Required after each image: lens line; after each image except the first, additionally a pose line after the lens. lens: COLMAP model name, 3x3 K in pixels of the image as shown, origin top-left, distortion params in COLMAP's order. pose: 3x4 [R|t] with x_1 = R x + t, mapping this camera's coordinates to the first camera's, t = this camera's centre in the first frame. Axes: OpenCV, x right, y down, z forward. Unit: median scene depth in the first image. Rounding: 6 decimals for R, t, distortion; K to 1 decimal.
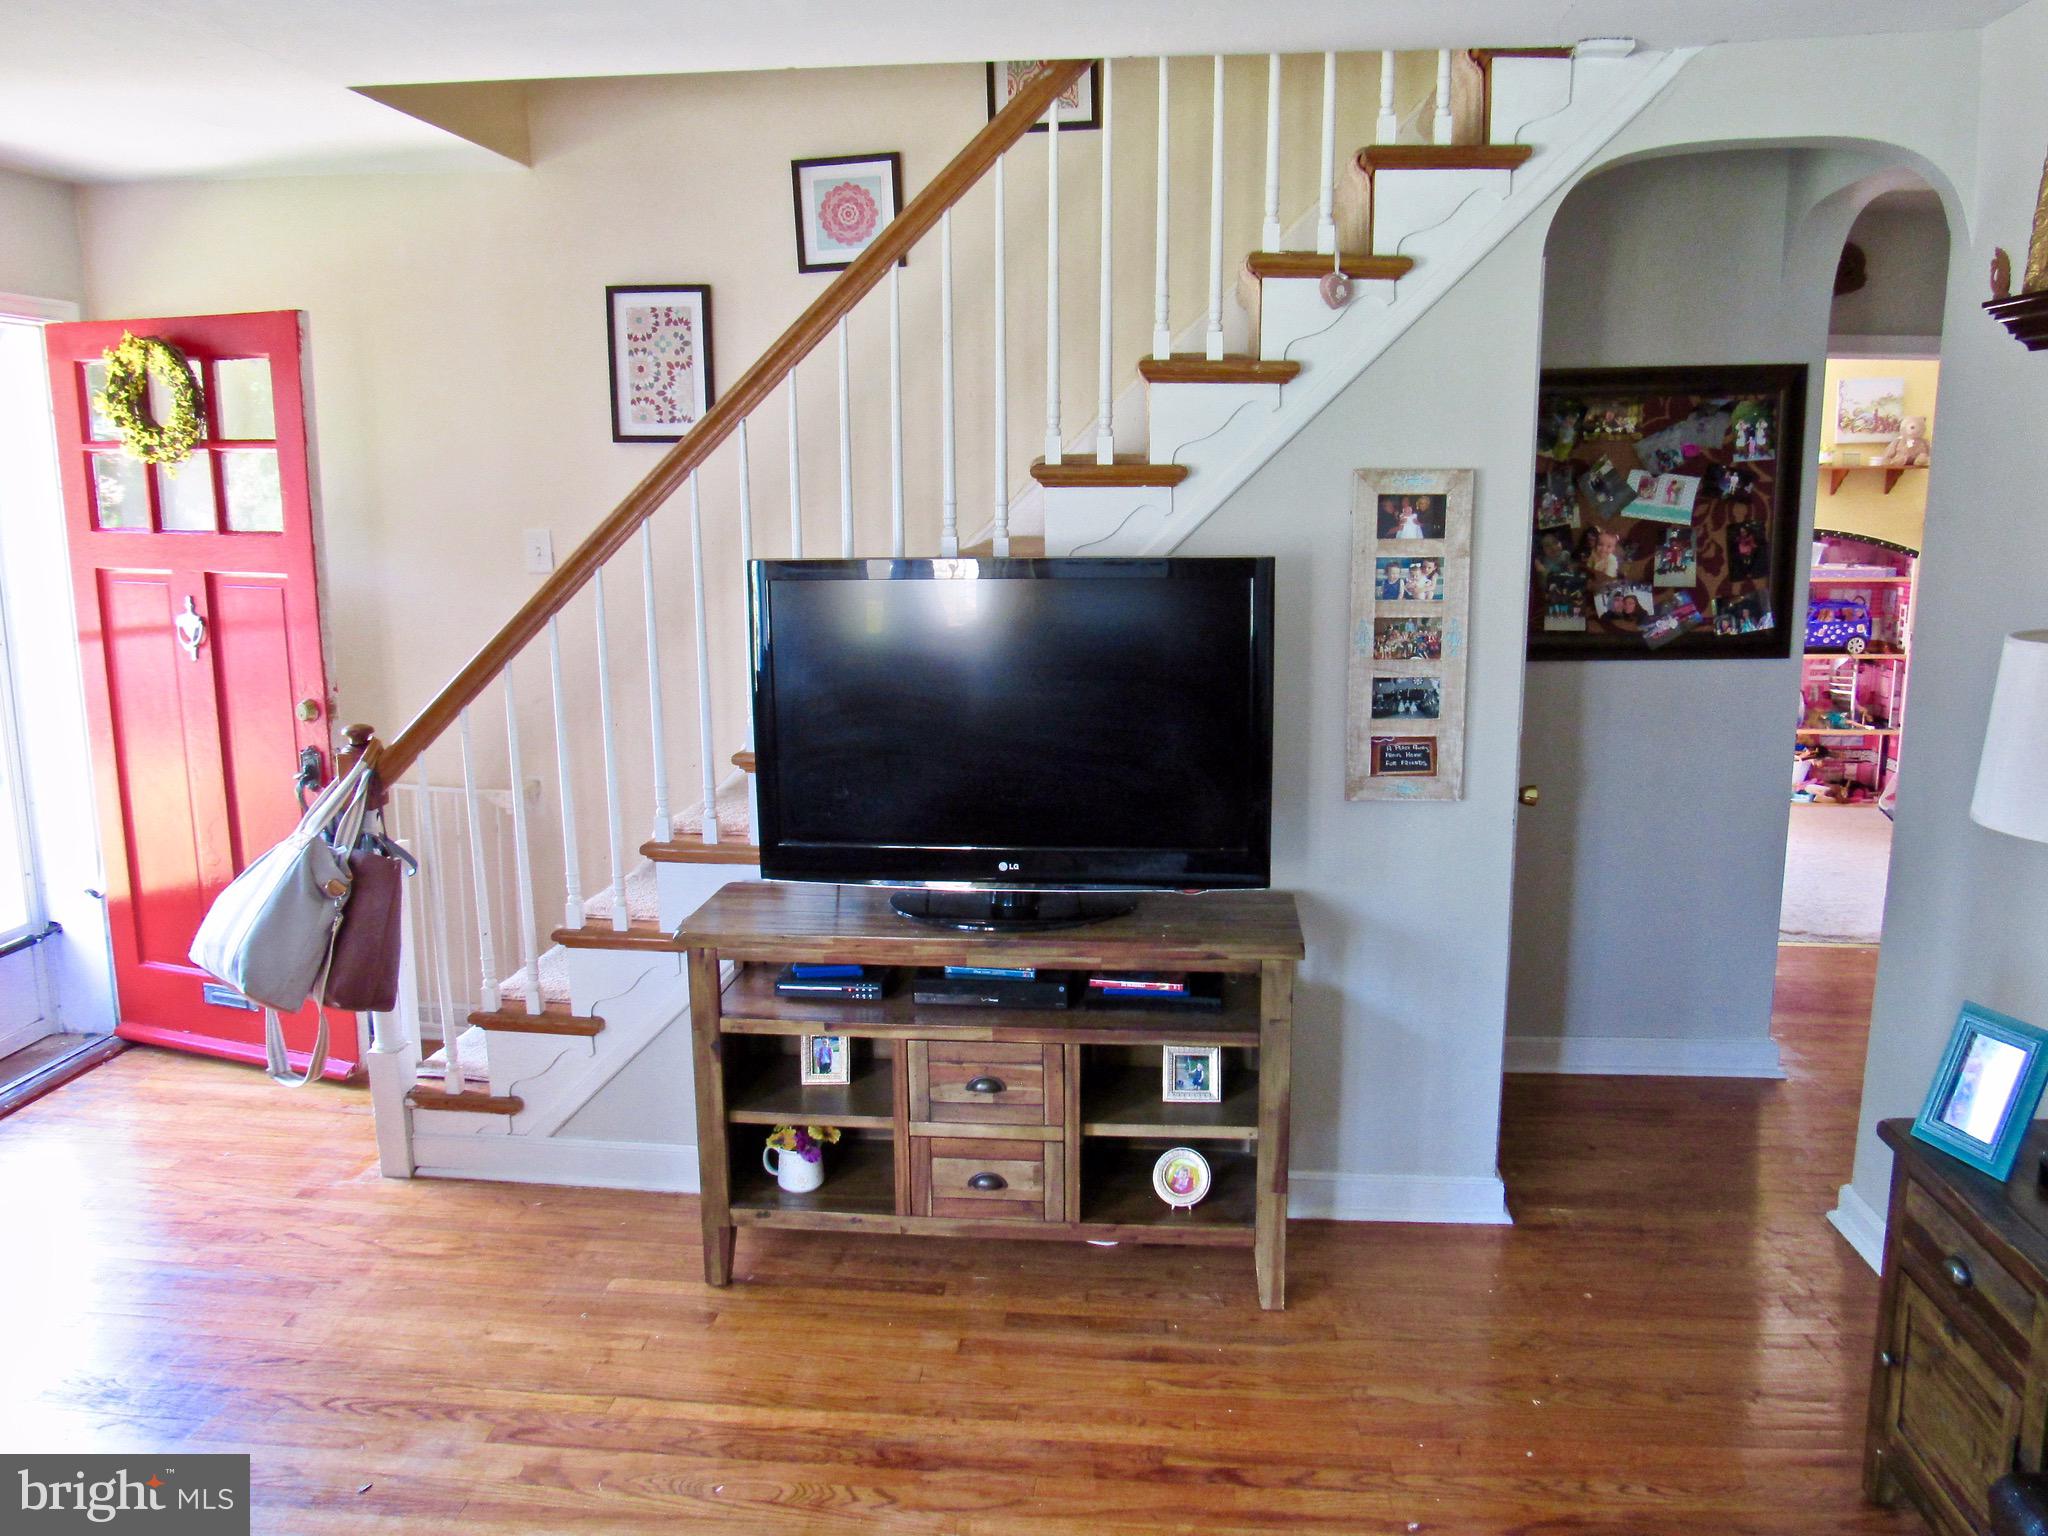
lens RADIAL K [[1535.6, 0, 1024.0], [0, 1535.6, 768.0], [0, 0, 1]] dist [-0.082821, 0.061246]
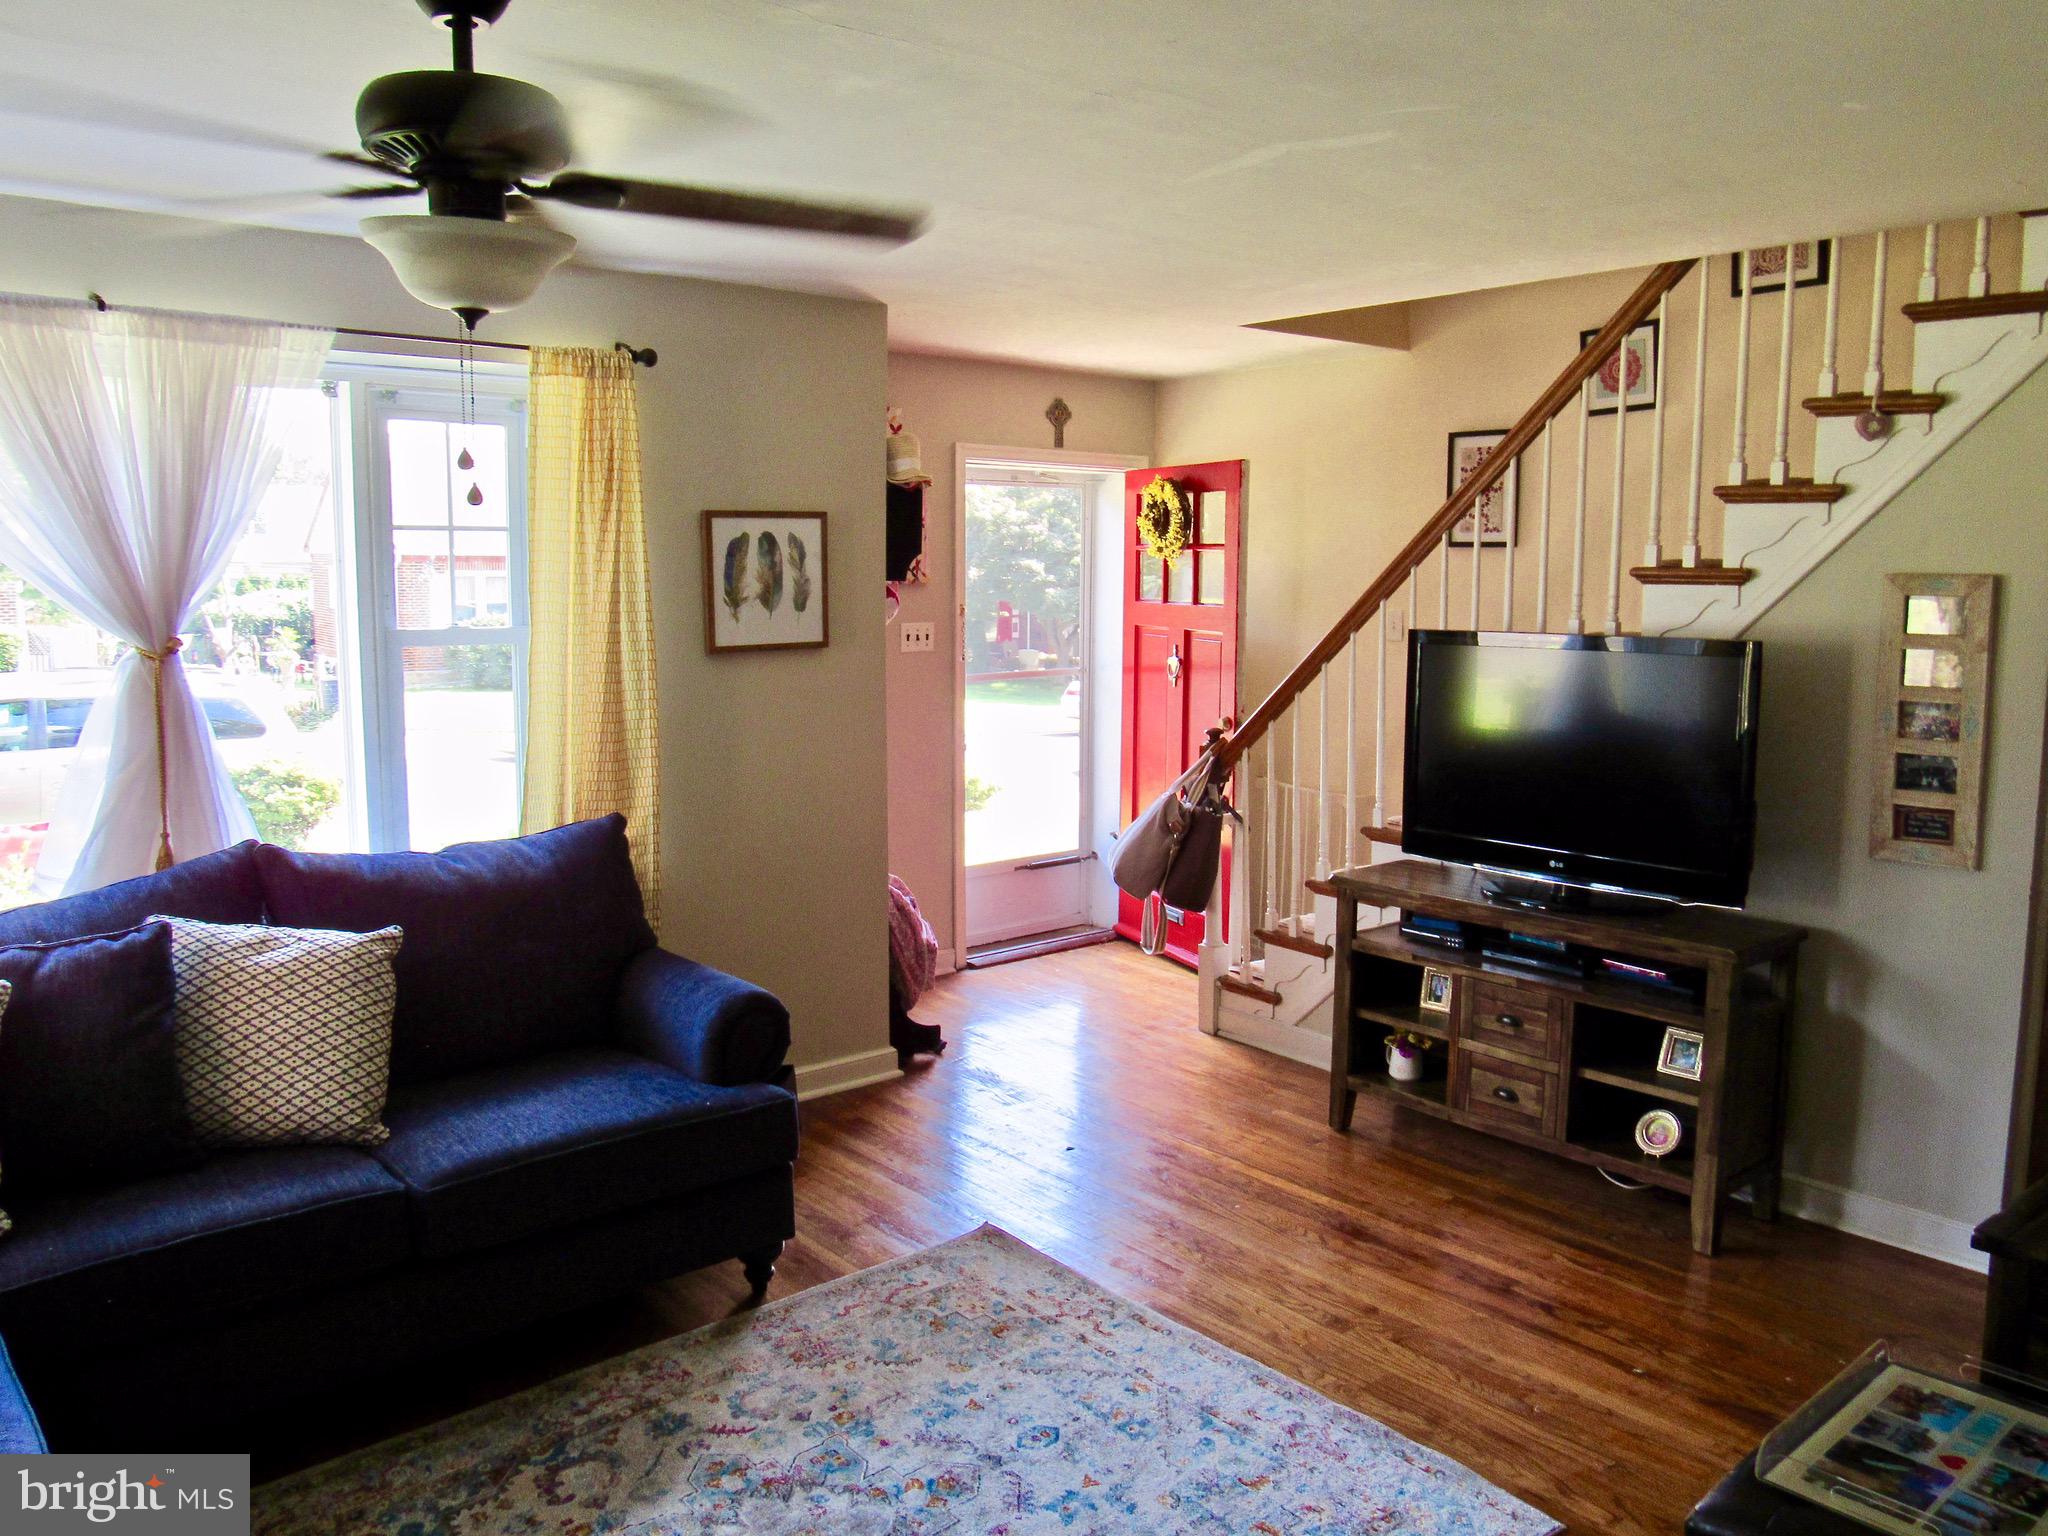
lens RADIAL K [[1502.4, 0, 1024.0], [0, 1502.4, 768.0], [0, 0, 1]] dist [-0.078161, -0.001829]
pose [[0.712679, 0.096747, -0.694786, 0.533422], [-0.137889, 0.990441, -0.003524, 0.047852], [0.687804, 0.098315, 0.719208, -0.249613]]
